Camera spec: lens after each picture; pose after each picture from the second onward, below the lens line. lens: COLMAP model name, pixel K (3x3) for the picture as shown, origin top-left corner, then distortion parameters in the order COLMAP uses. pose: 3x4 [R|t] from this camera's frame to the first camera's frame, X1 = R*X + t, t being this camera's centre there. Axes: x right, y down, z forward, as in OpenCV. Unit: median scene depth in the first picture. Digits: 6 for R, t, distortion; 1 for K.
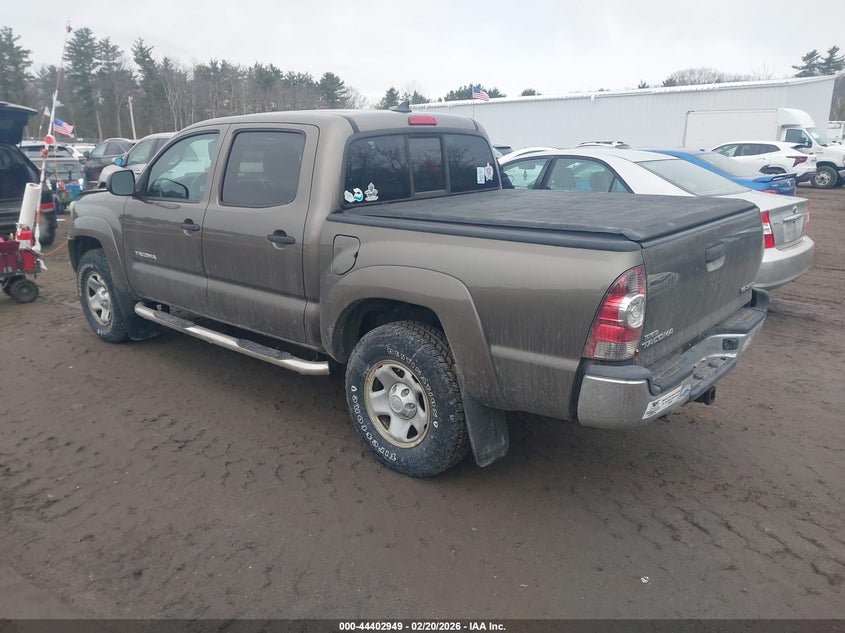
lens RADIAL K [[657.3, 0, 422.5], [0, 657.3, 316.5], [0, 0, 1]] dist [0.001970, 0.002313]
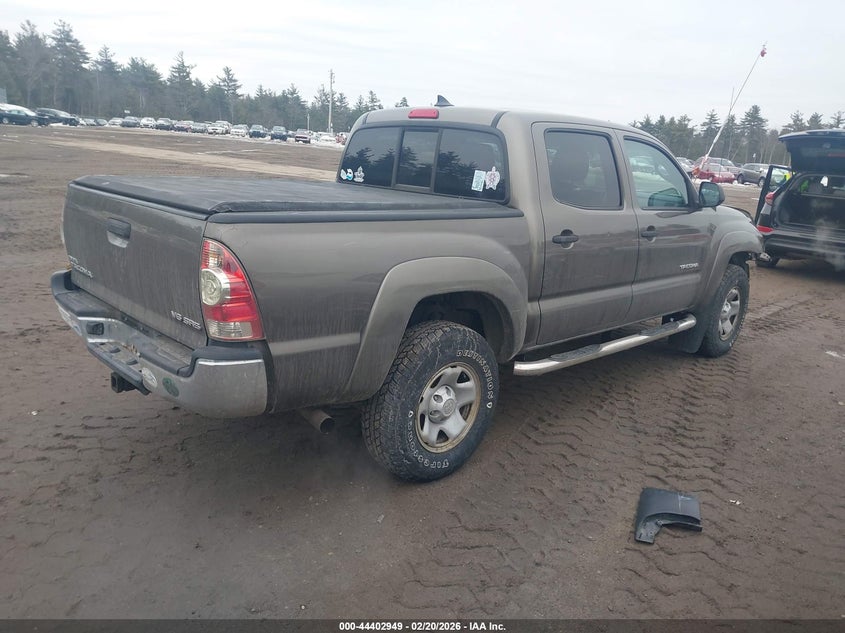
lens RADIAL K [[626.4, 0, 422.5], [0, 626.4, 316.5], [0, 0, 1]] dist [0.006559, 0.003105]
pose [[-0.049681, 0.260616, -0.964164, 1.052776], [-0.329804, 0.906925, 0.262138, -0.286816], [0.942741, 0.331008, 0.040895, 1.132915]]
